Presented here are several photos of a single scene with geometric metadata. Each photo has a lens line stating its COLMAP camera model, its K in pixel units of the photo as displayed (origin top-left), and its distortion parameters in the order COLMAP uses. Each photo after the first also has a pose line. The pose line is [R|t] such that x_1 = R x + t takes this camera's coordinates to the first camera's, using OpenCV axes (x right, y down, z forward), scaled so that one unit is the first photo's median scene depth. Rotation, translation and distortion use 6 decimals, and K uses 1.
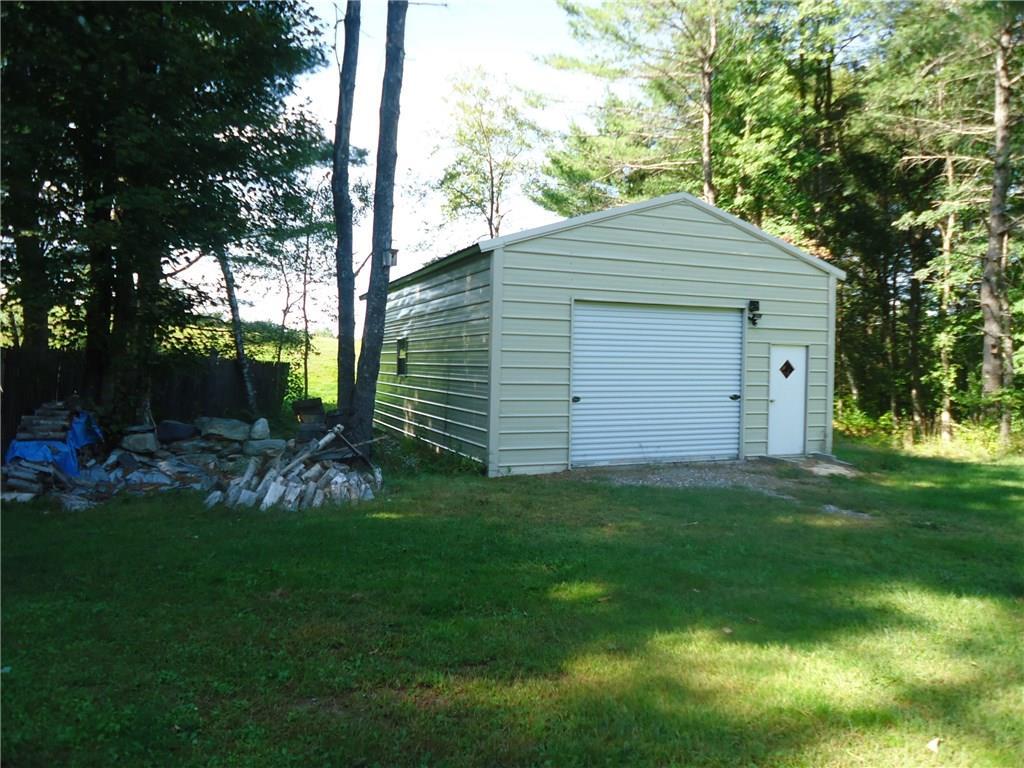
lens RADIAL K [[737.5, 0, 512.0], [0, 737.5, 384.0], [0, 0, 1]] dist [-0.008083, -0.008351]
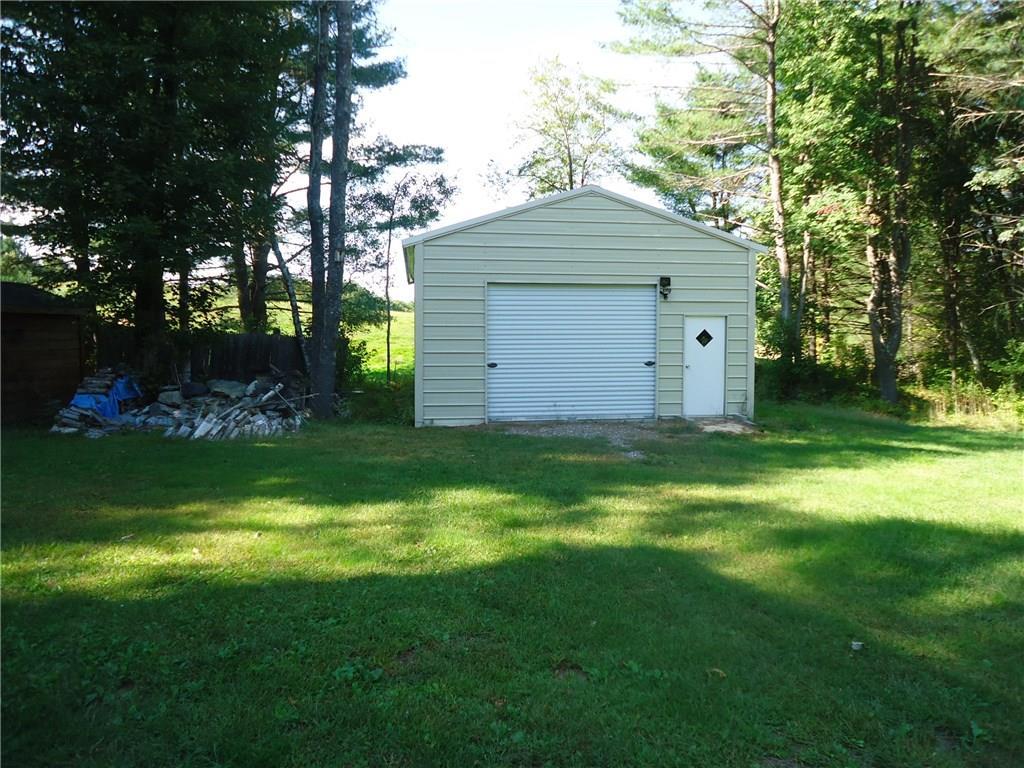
lens RADIAL K [[737.5, 0, 512.0], [0, 737.5, 384.0], [0, 0, 1]] dist [-0.008083, -0.008351]
pose [[0.969184, 0.000695, -0.246338, 0.375745], [0.007418, 0.999460, 0.032007, 0.011741], [0.246227, -0.032848, 0.968655, -0.147715]]
